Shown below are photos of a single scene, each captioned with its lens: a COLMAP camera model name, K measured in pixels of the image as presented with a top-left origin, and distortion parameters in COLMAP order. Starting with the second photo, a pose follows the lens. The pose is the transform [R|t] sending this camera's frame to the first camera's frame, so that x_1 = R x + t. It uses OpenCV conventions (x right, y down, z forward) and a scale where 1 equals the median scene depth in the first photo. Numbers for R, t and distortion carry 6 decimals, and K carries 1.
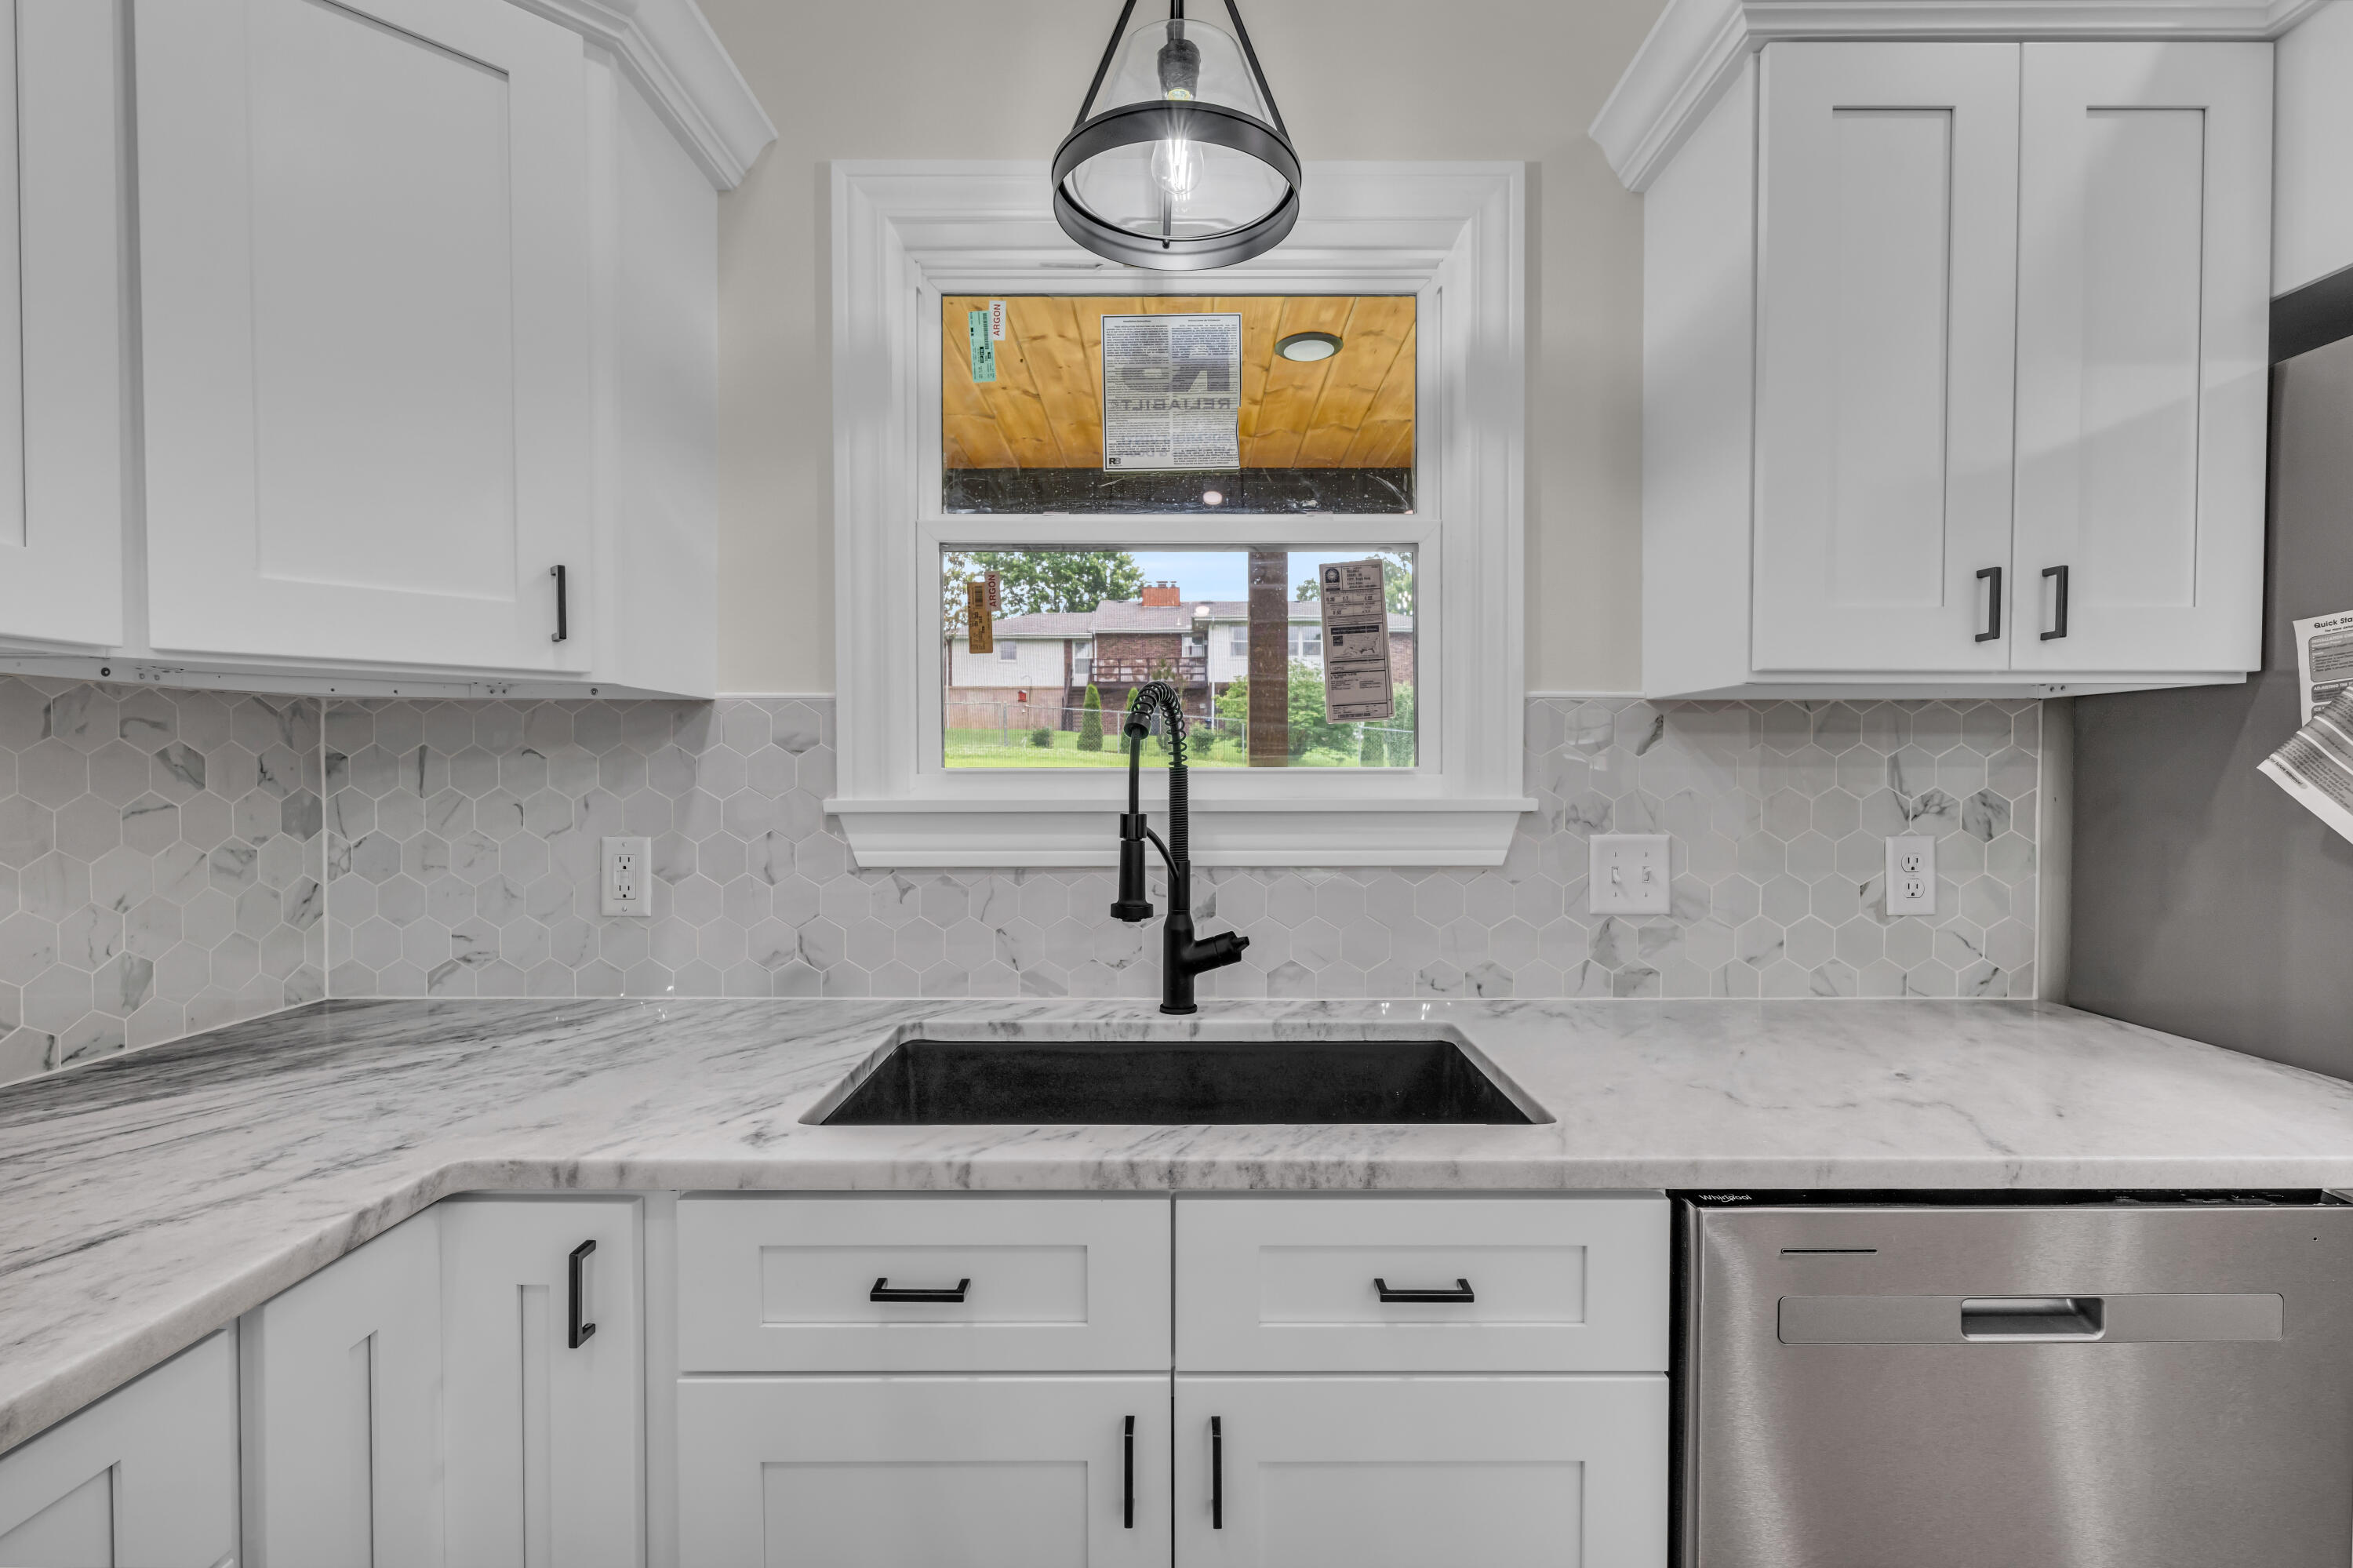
lens RADIAL K [[1037.7, 0, 1179.3], [0, 1037.7, 787.6], [0, 0, 1]] dist [0.000204, 0.000106]
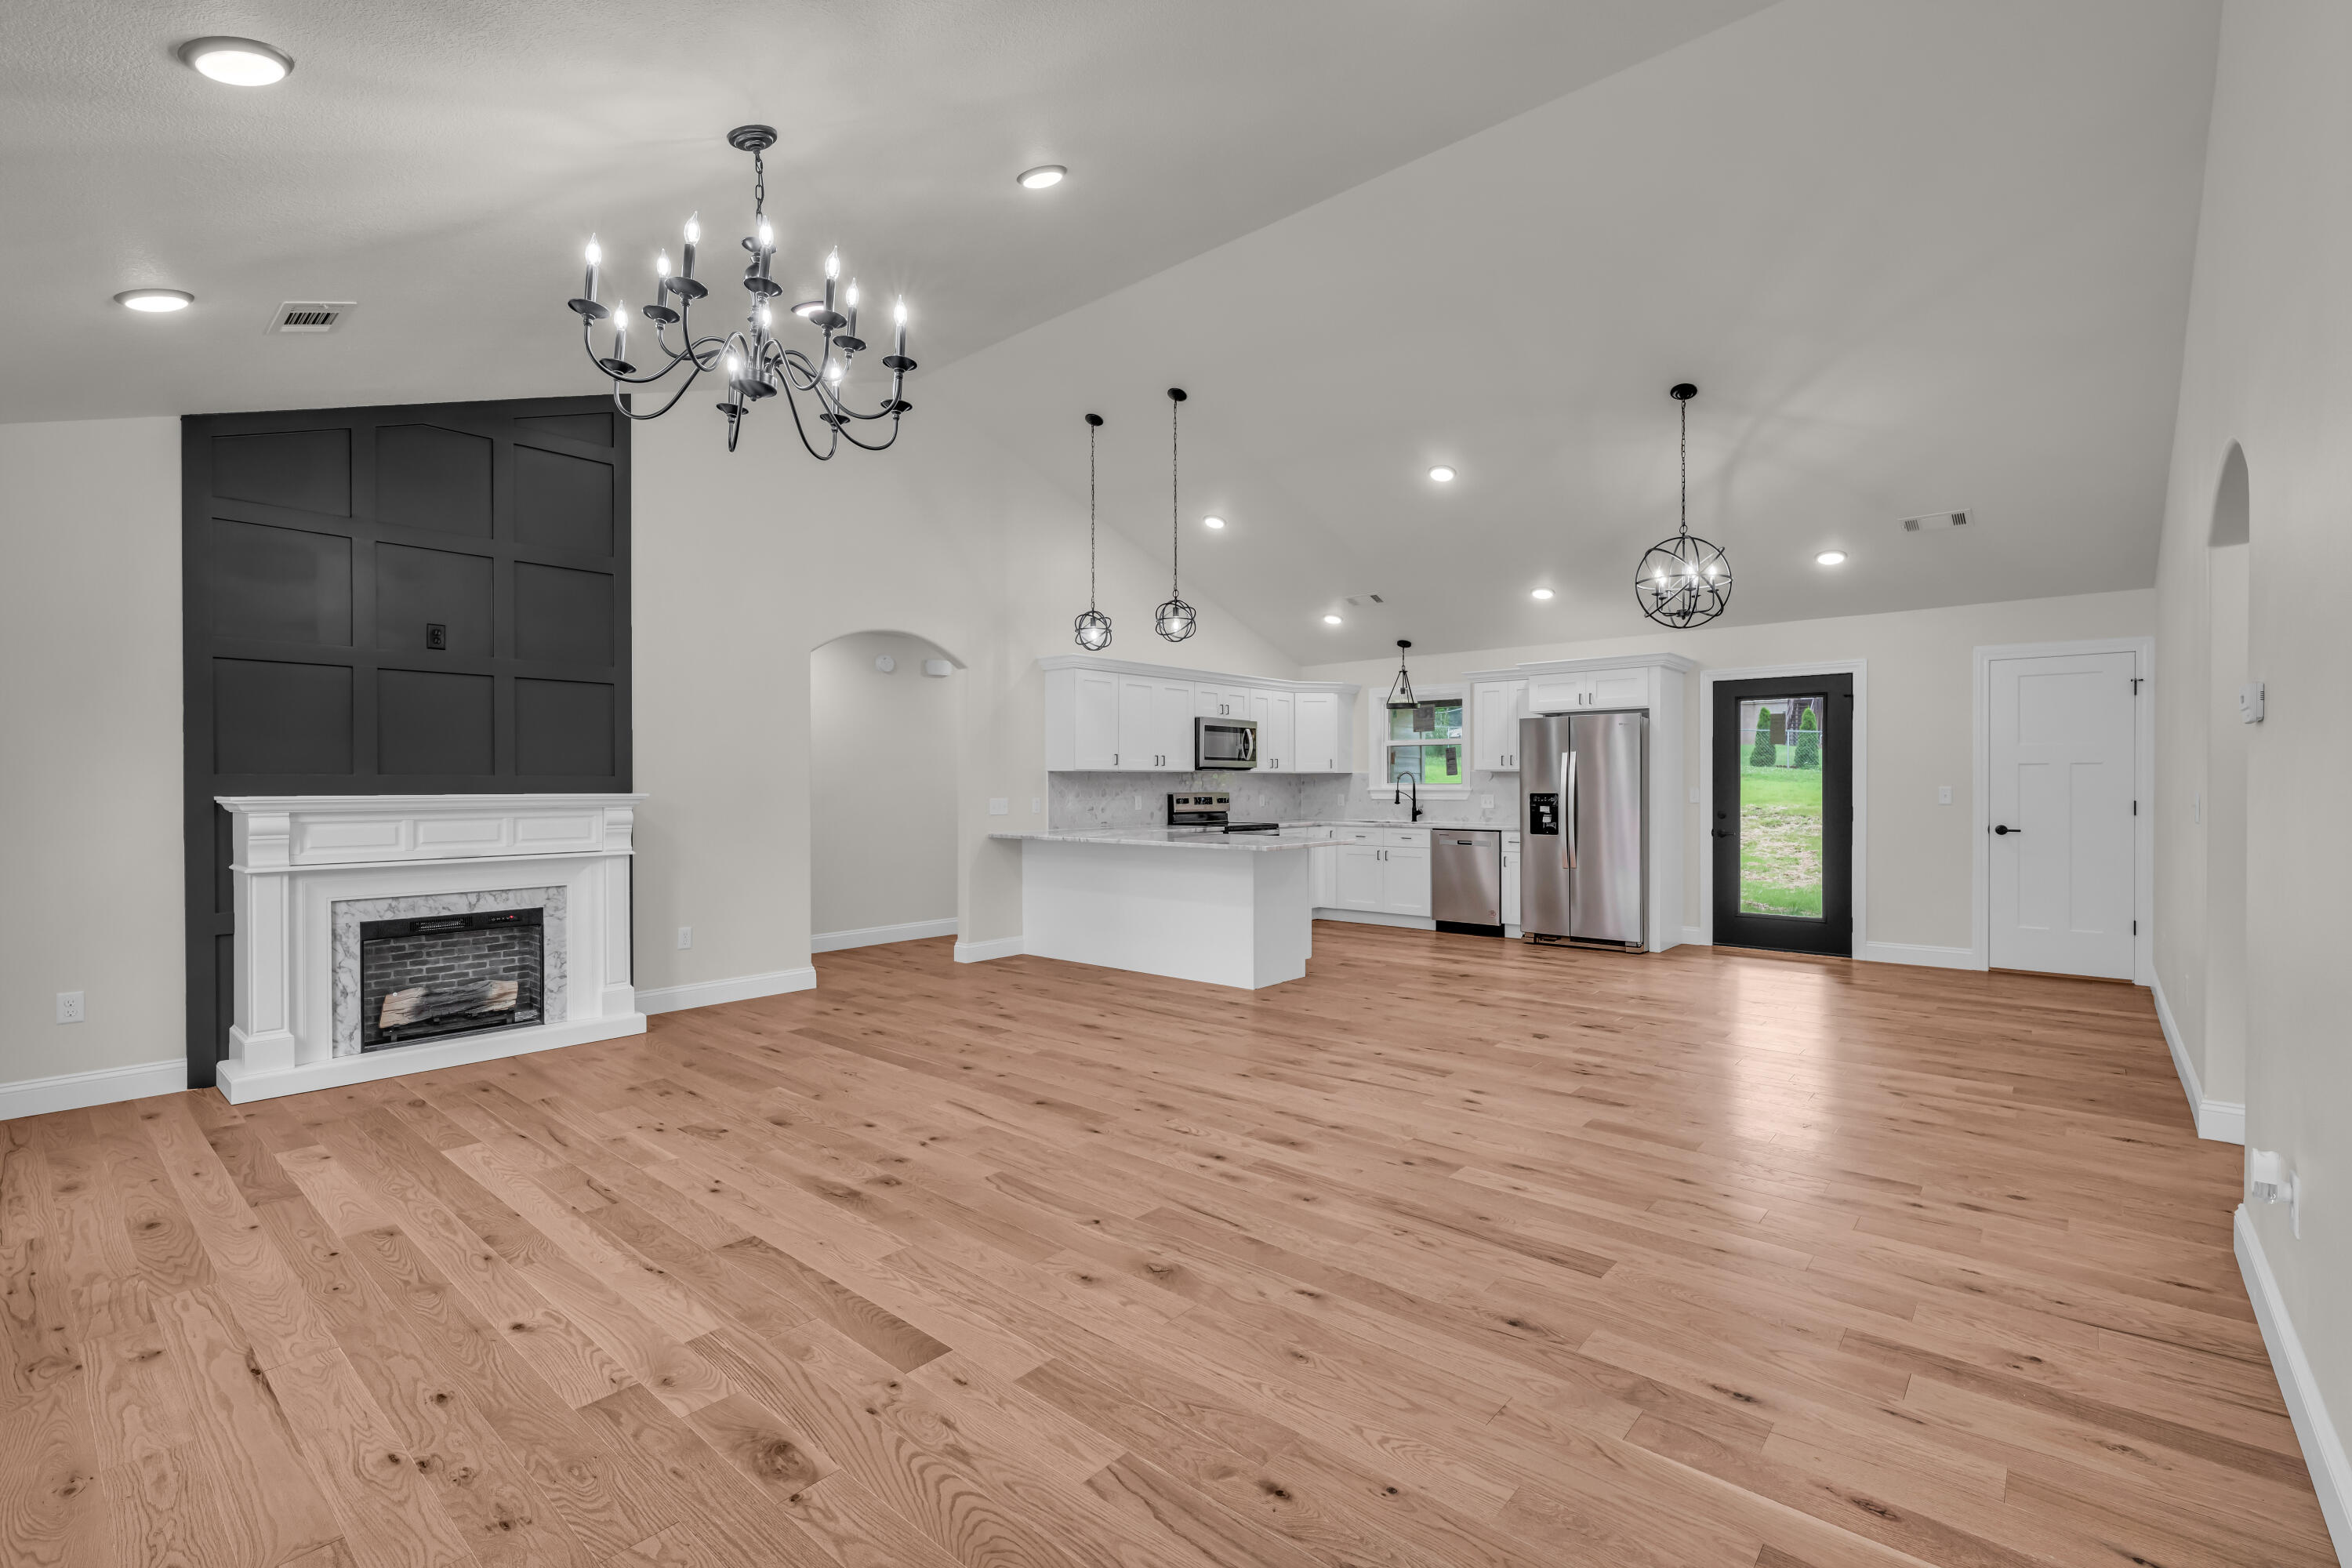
lens RADIAL K [[1037.2, 0, 1178.8], [0, 1037.2, 787.6], [0, 0, 1]] dist [0.000204, 0.000106]
pose [[0.757777, 0.003167, -0.652506, 3.239642], [-0.009978, 0.999928, -0.006736, 0.066589], [0.652438, 0.011615, 0.757753, -5.056647]]
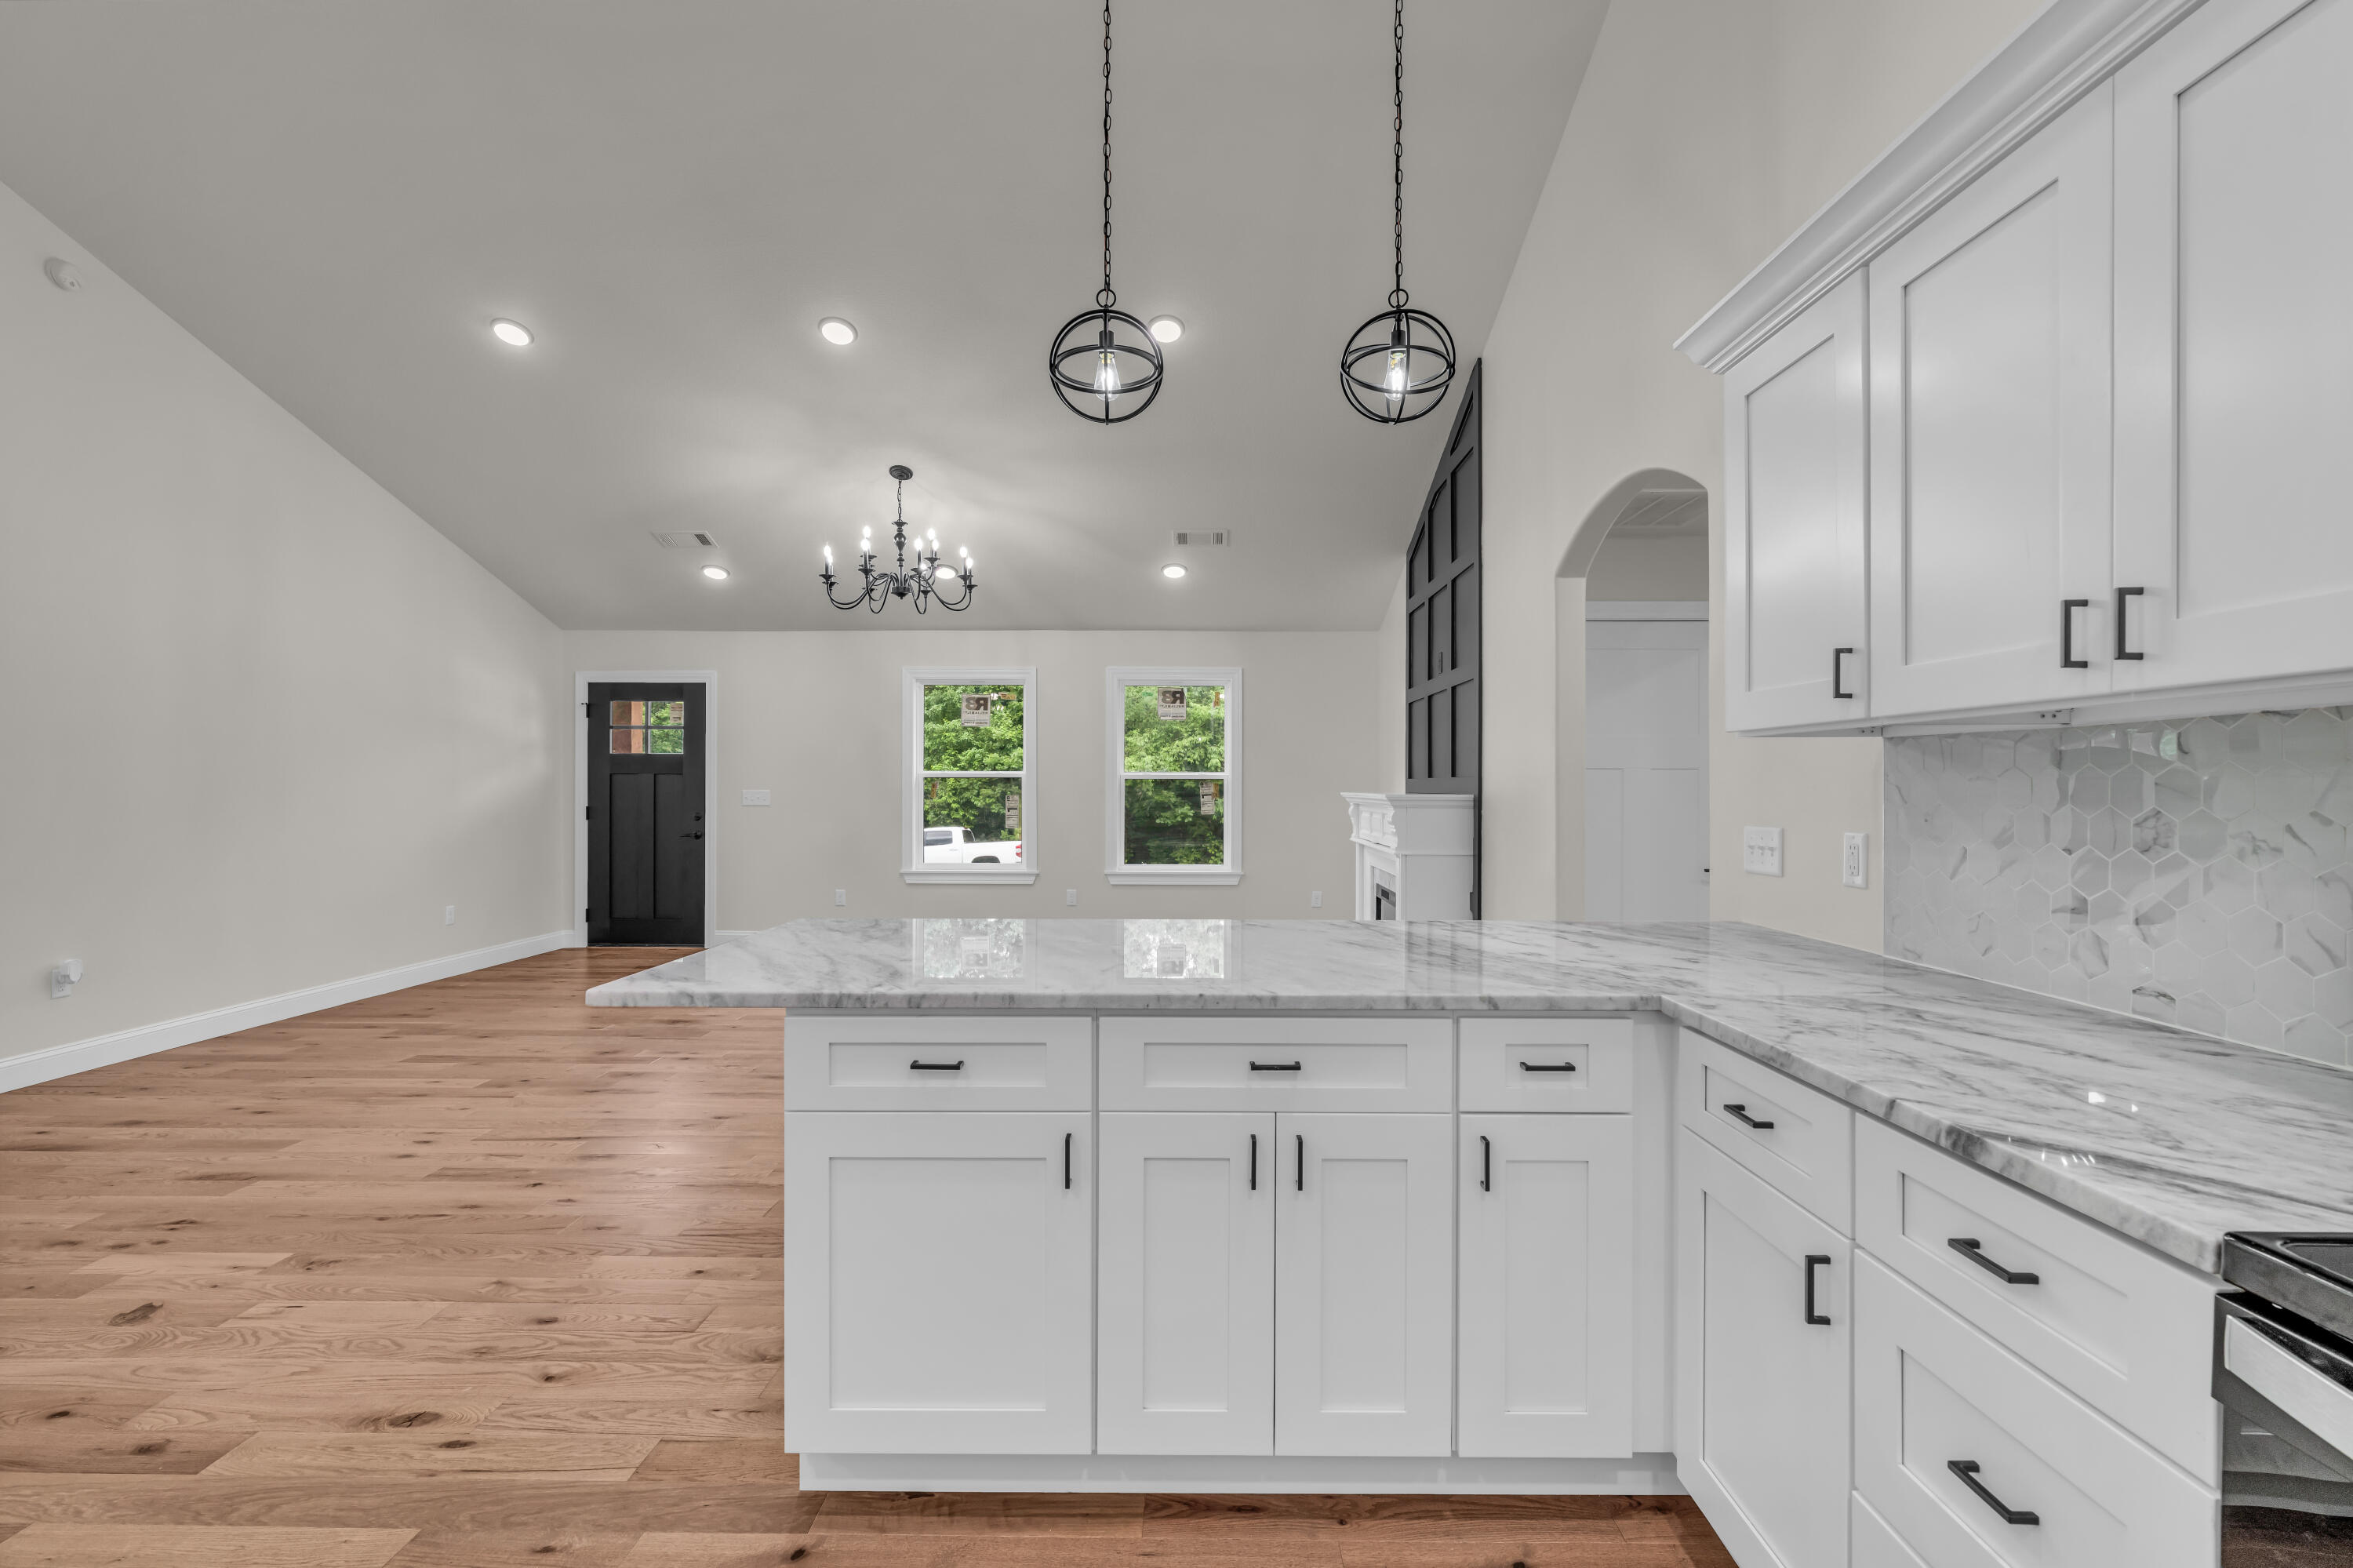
lens RADIAL K [[1050.6, 0, 1176.5], [0, 1050.6, 784.0], [0, 0, 1]] dist [0.001016, 0.000091]
pose [[-0.999943, 0.000156, 0.010658, 0.090390], [0.000307, 0.999900, 0.014127, -0.006405], [-0.010655, 0.014130, -0.999843, 0.239631]]
